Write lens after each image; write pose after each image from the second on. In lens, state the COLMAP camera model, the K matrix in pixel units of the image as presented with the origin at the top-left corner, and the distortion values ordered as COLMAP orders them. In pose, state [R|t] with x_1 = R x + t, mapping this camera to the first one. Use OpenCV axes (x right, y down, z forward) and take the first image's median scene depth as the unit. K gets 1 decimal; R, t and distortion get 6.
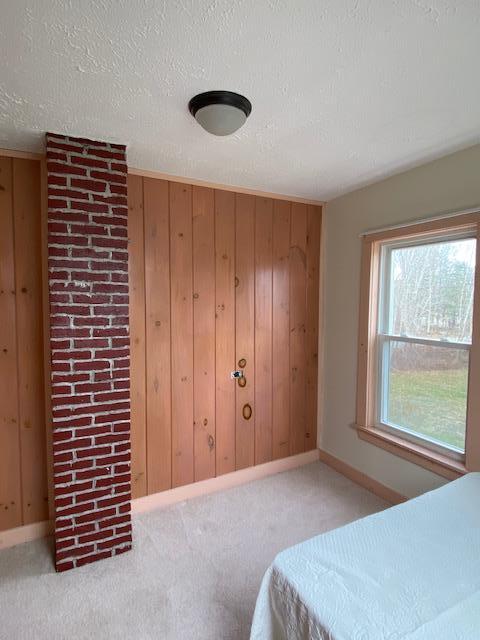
lens RADIAL K [[349.6, 0, 239.0], [0, 349.6, 316.2], [0, 0, 1]] dist [-0.028169, -0.005179]
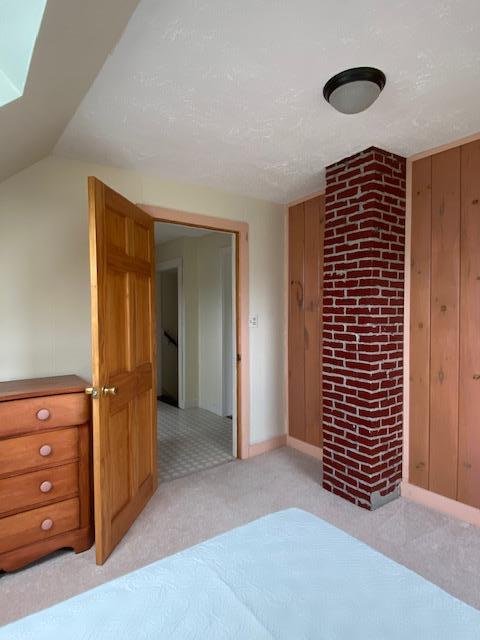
lens RADIAL K [[349.6, 0, 240.6], [0, 349.6, 321.0], [0, 0, 1]] dist [-0.028169, -0.005179]
pose [[0.132438, 0.025804, -0.990855, 0.765740], [-0.039540, 0.999003, 0.020731, 0.072329], [0.990402, 0.036433, 0.133326, 0.456912]]
